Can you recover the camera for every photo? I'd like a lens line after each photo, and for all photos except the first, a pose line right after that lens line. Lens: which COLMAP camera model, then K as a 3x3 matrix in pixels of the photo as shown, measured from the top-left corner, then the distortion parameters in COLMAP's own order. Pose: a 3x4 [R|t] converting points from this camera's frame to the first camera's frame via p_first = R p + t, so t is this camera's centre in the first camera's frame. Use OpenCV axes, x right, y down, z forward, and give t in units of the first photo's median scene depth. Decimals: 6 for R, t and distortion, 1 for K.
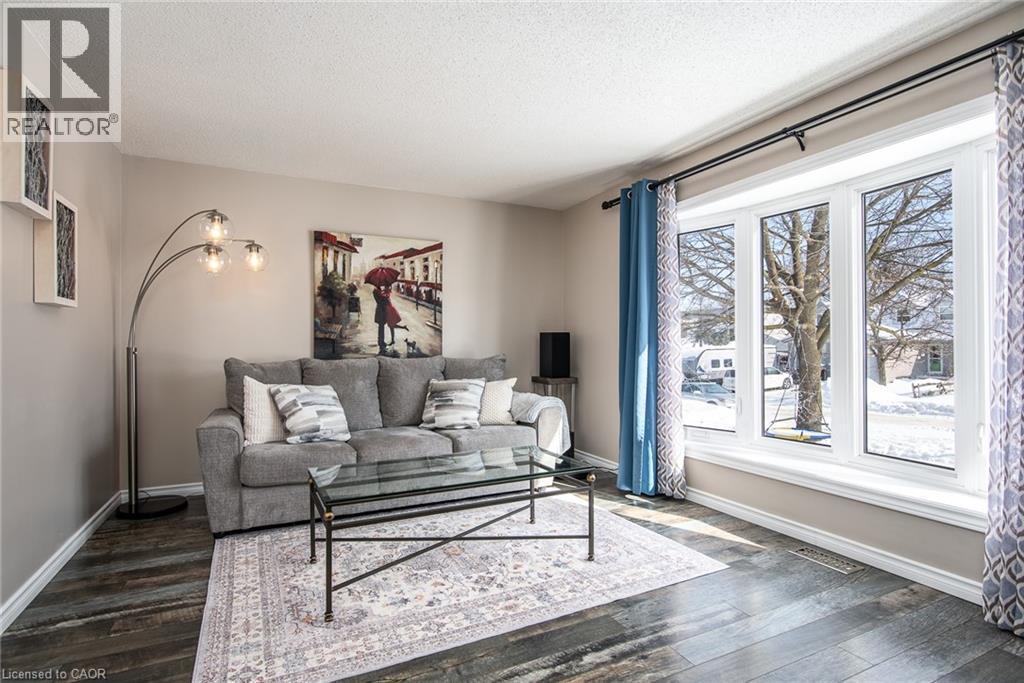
lens RADIAL K [[512.1, 0, 512.0], [0, 512.1, 344.1], [0, 0, 1]] dist [-0.006584, -0.001679]
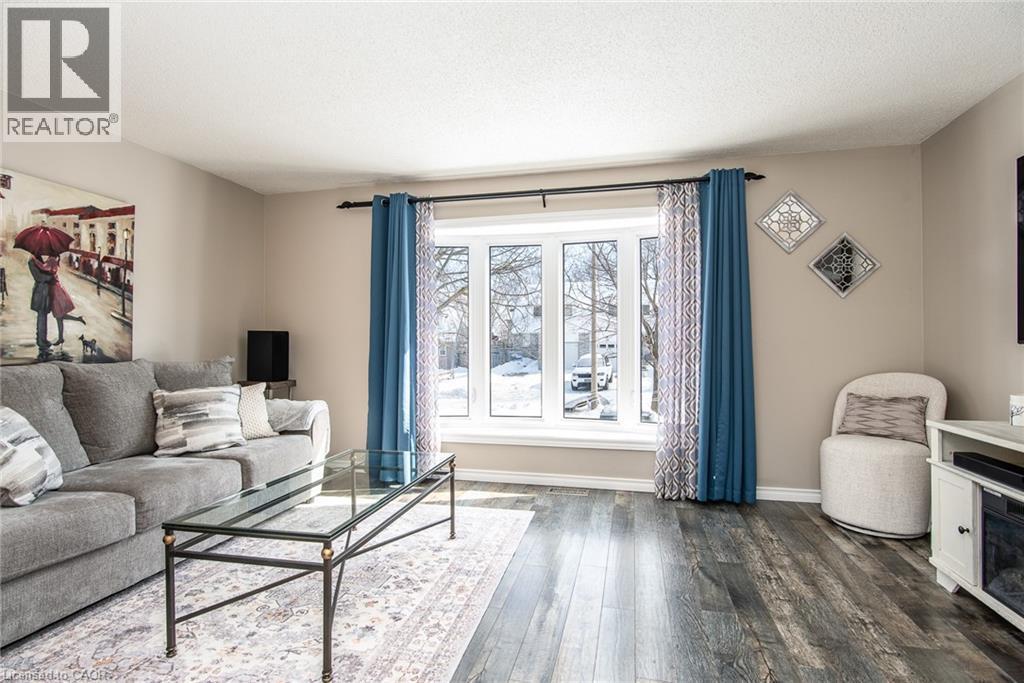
lens RADIAL K [[512.1, 0, 513.0], [0, 512.1, 342.6], [0, 0, 1]] dist [-0.006584, -0.001679]
pose [[0.631694, 0.005363, 0.775199, -0.466999], [-0.003543, 0.999986, -0.004031, 0.000003], [-0.775210, -0.000200, 0.631704, 0.144171]]
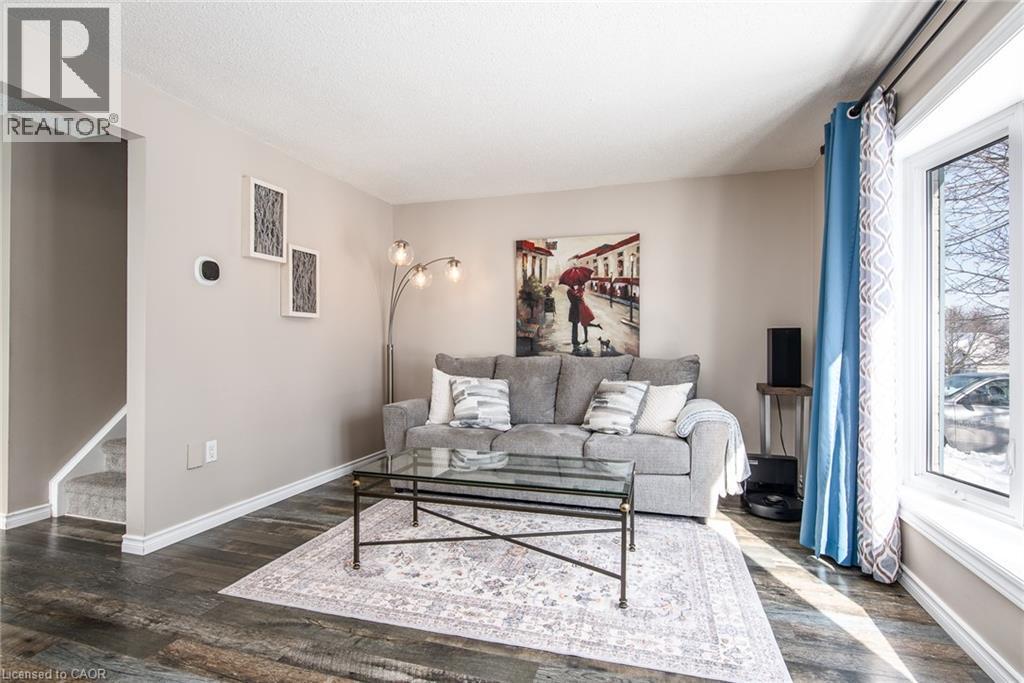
lens RADIAL K [[512.1, 0, 512.1], [0, 512.1, 346.0], [0, 0, 1]] dist [-0.006584, -0.001679]
pose [[0.728311, 0.008043, -0.685199, 0.434168], [-0.001728, 0.999949, 0.009901, -0.003638], [0.685244, -0.006027, 0.728288, 0.210297]]
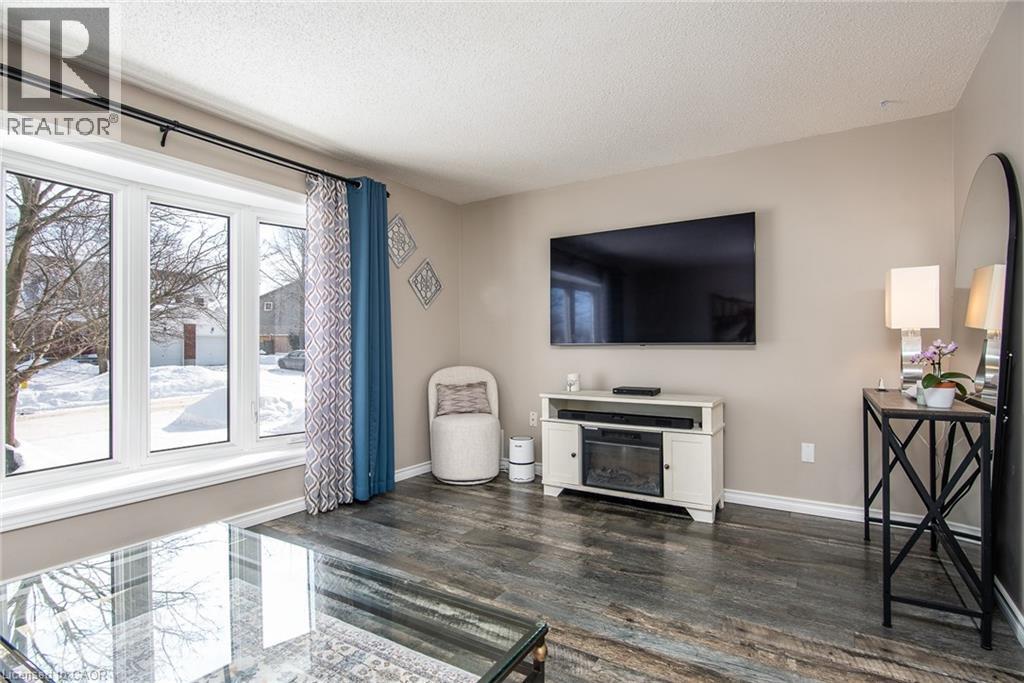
lens RADIAL K [[512.1, 0, 511.5], [0, 512.1, 344.1], [0, 0, 1]] dist [-0.006584, -0.001679]
pose [[-0.516928, 0.007327, 0.855998, -0.478782], [0.002996, 0.999973, -0.006751, 0.001793], [-0.856024, -0.000925, -0.516935, 0.759361]]
